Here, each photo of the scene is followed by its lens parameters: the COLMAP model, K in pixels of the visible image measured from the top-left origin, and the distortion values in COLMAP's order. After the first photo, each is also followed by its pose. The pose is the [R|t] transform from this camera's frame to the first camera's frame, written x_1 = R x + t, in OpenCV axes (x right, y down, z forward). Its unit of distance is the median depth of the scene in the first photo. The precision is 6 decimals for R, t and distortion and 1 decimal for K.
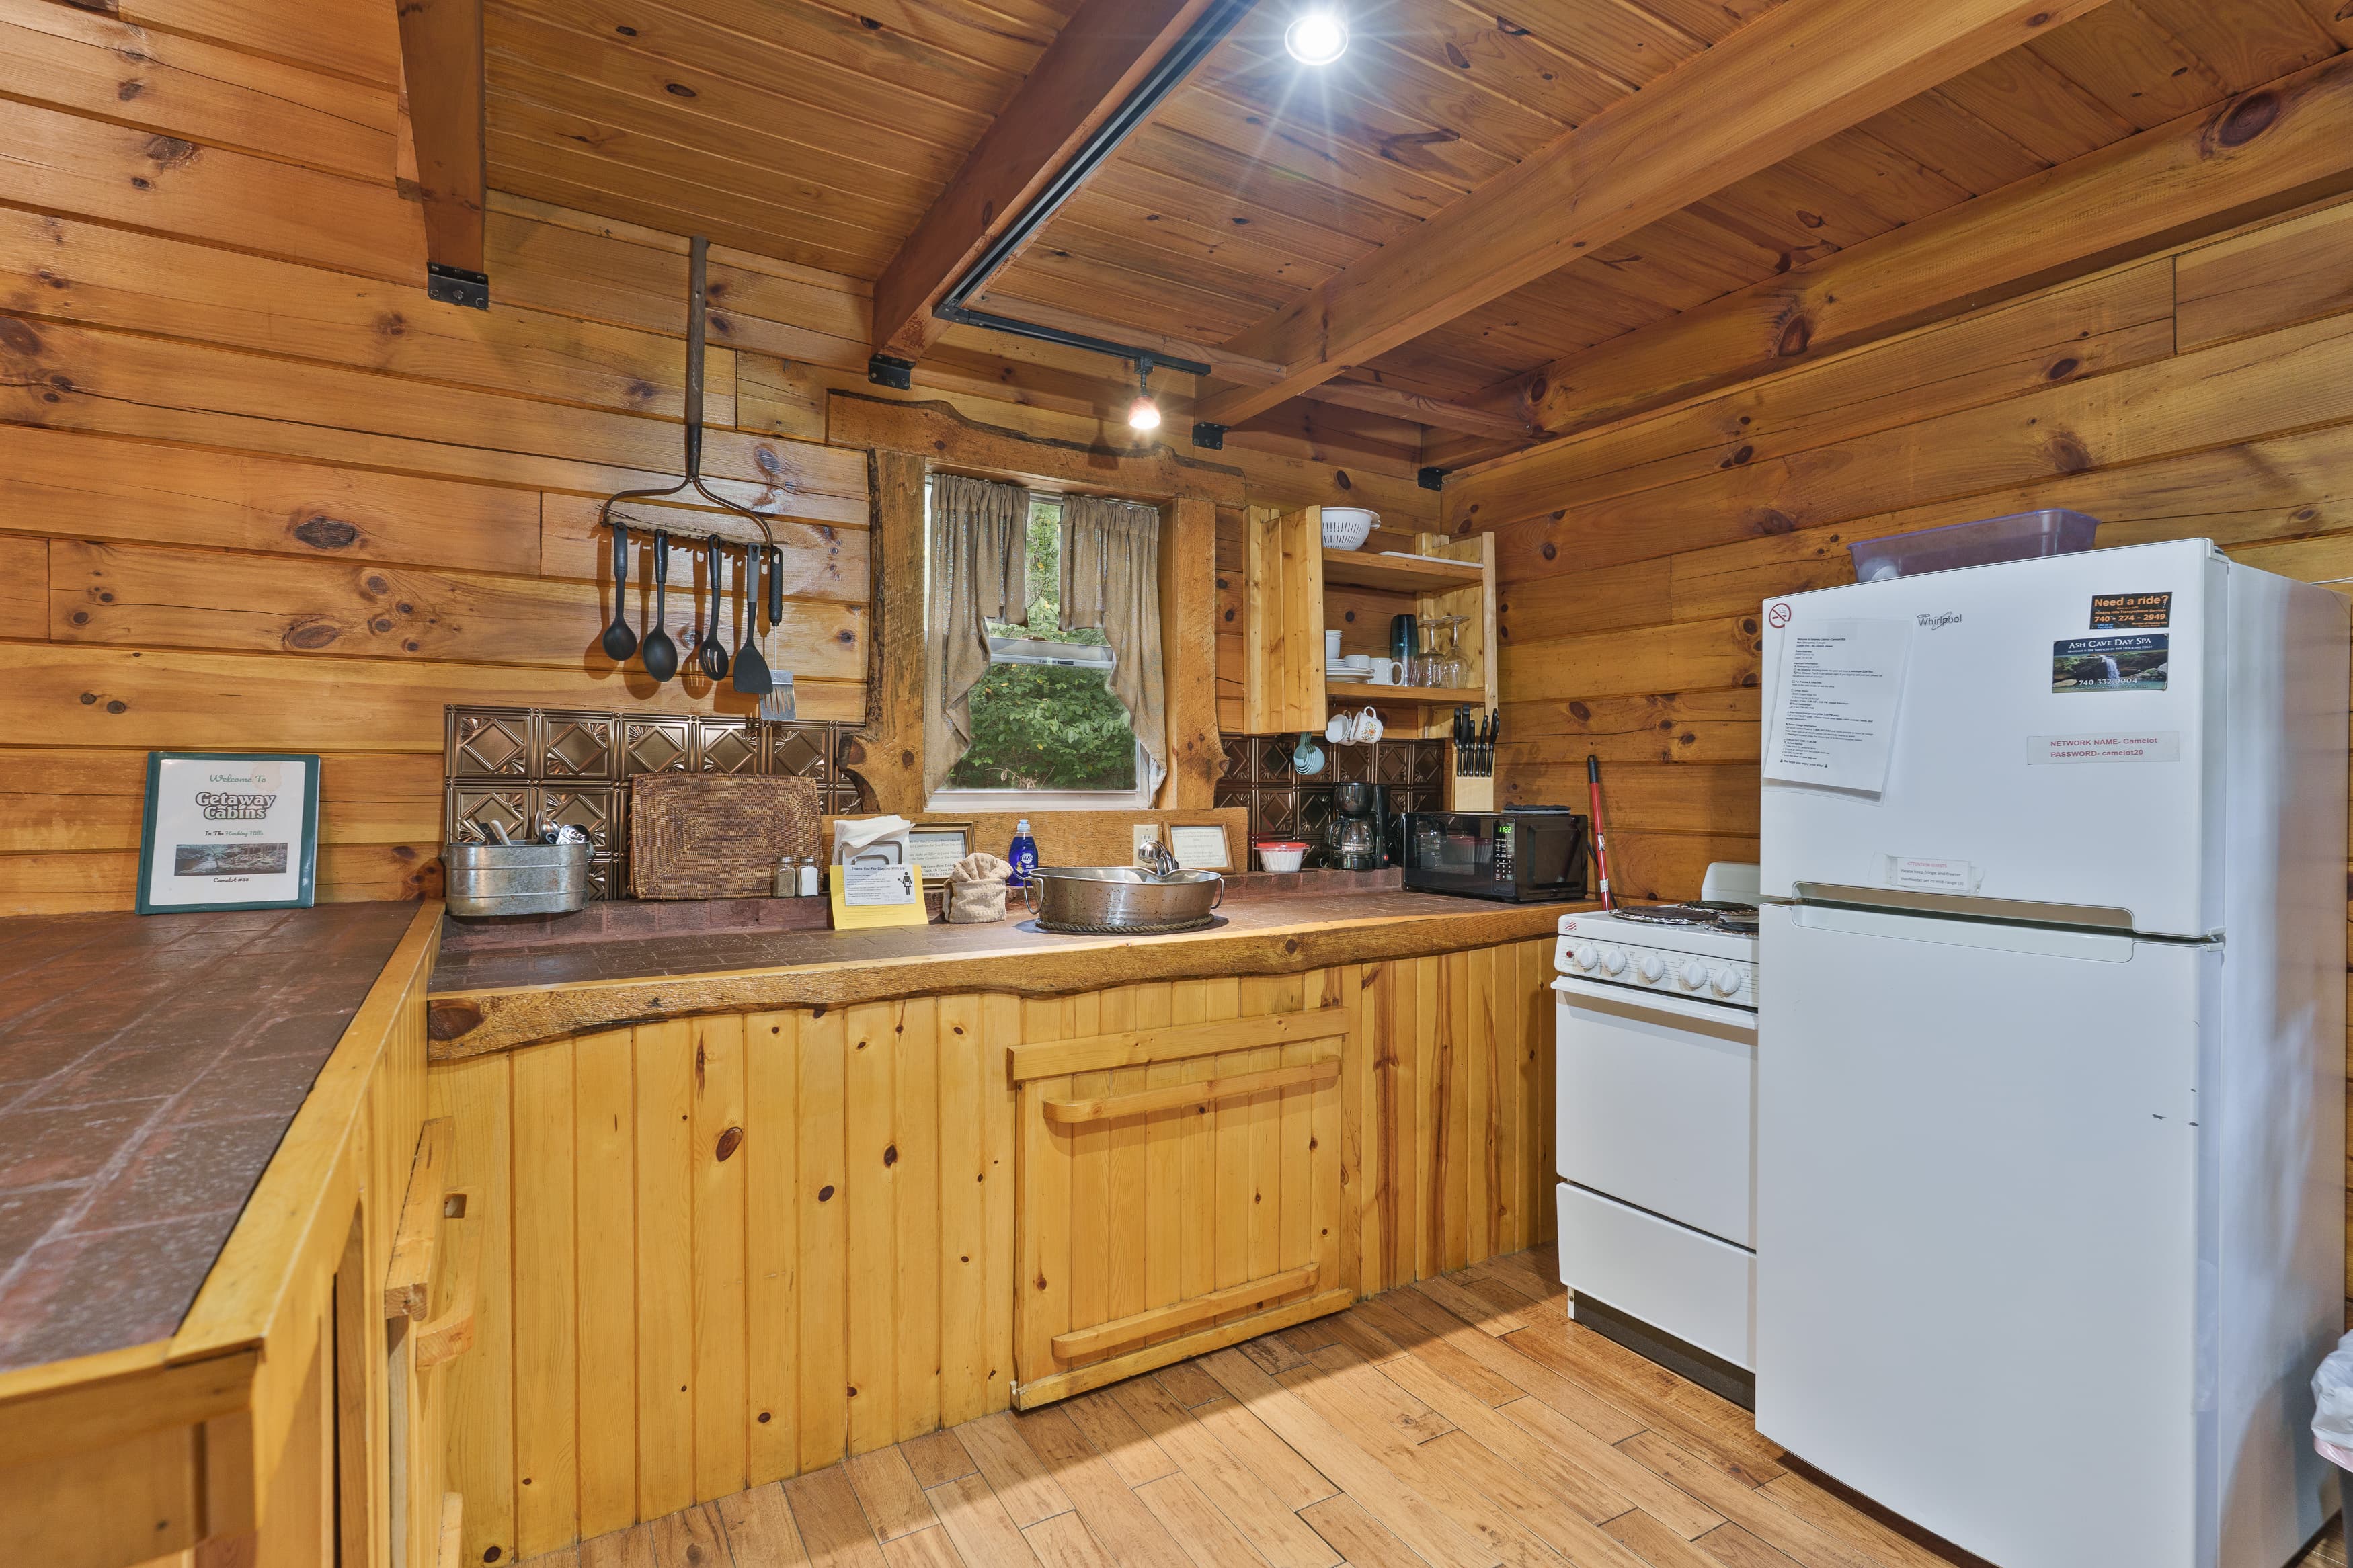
lens RADIAL K [[1101.2, 0, 1176.5], [0, 1101.2, 784.0], [0, 0, 1]] dist [0.000912, -0.000044]
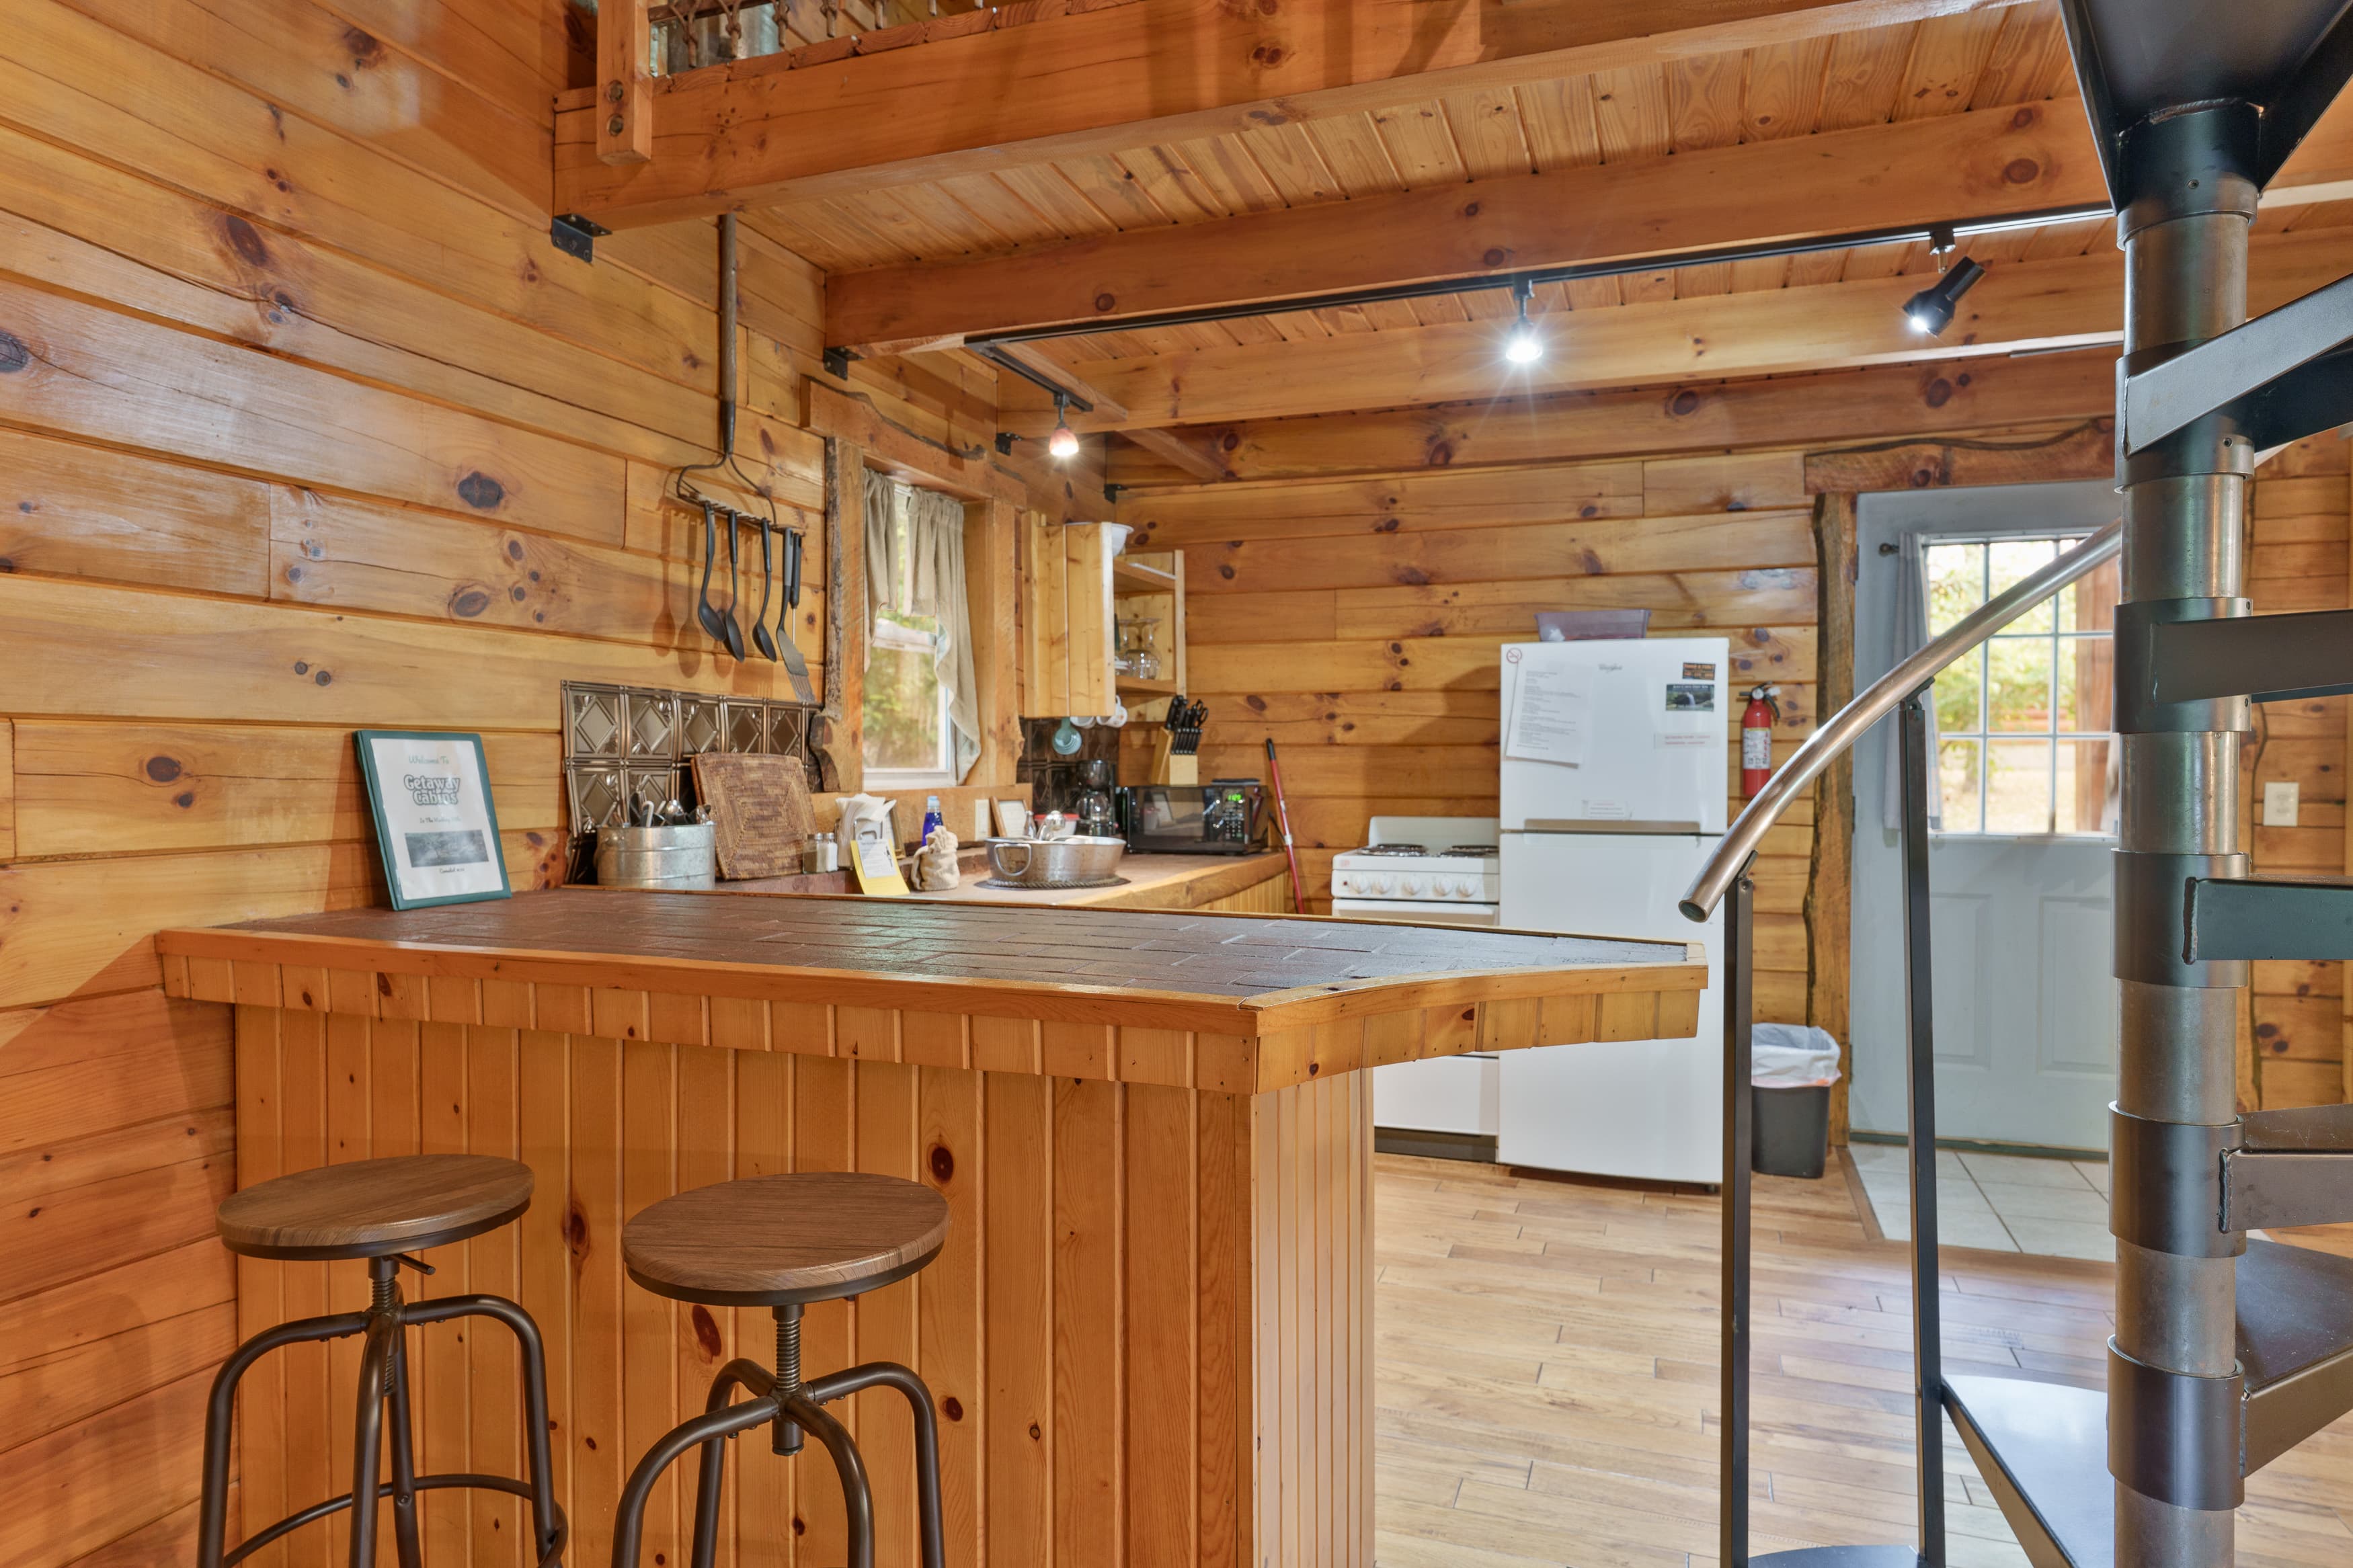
lens RADIAL K [[1362.3, 0, 1176.5], [0, 1362.3, 784.0], [0, 0, 1]] dist [-0.000663, 0.000579]
pose [[0.782674, -0.014699, 0.622259, -0.895901], [0.005738, 0.999849, 0.016401, 0.000090], [-0.622406, -0.009266, 0.782640, -0.214884]]
